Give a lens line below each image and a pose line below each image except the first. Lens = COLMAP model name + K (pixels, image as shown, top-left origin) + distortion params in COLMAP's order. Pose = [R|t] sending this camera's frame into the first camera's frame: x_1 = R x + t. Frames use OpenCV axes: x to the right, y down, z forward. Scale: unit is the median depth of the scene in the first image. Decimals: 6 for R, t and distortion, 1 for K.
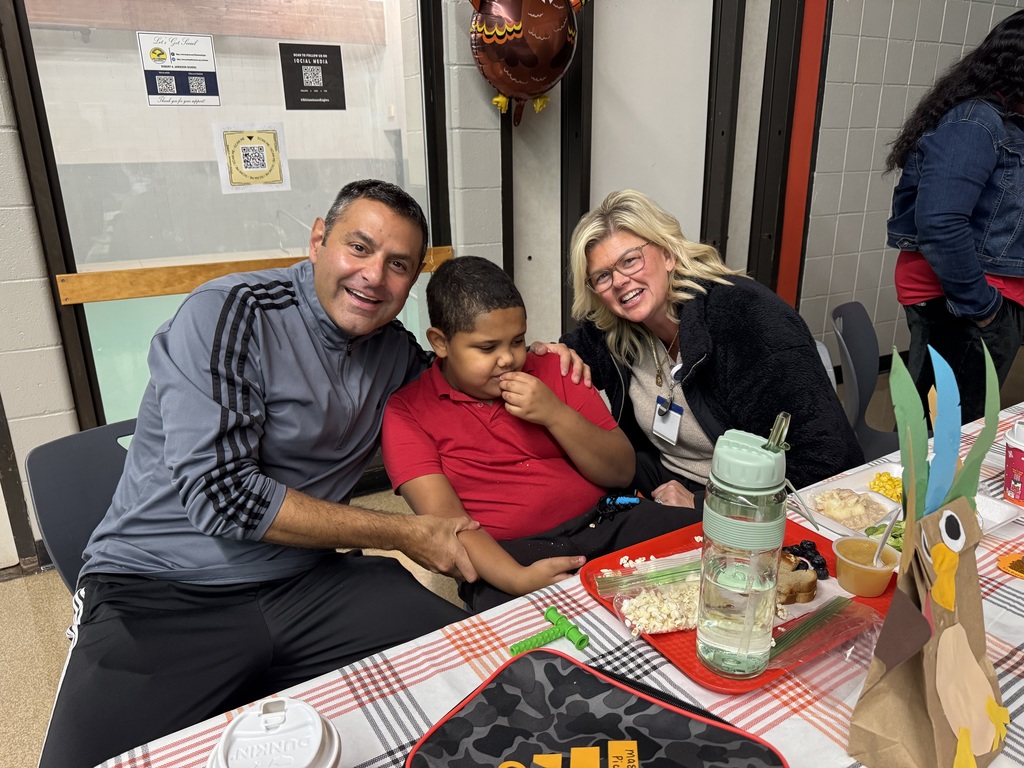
lens RADIAL K [[721.1, 0, 512.0], [0, 721.1, 384.0], [0, 0, 1]] dist [0.001407, -0.000087]
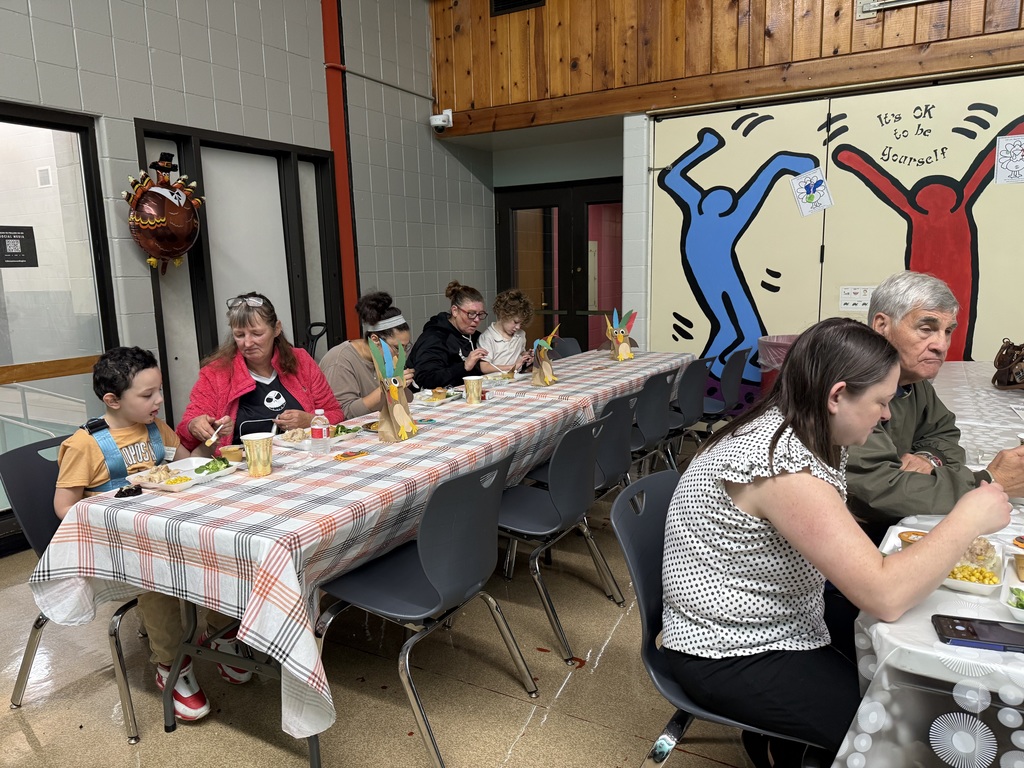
lens RADIAL K [[750.4, 0, 512.0], [0, 750.4, 384.0], [0, 0, 1]] dist [0.075849, -0.050820]
pose [[0.865542, -0.082974, 0.493915, -0.182225], [0.157343, 0.981300, -0.110878, 0.186468], [-0.475478, 0.173684, 0.862412, -0.782803]]
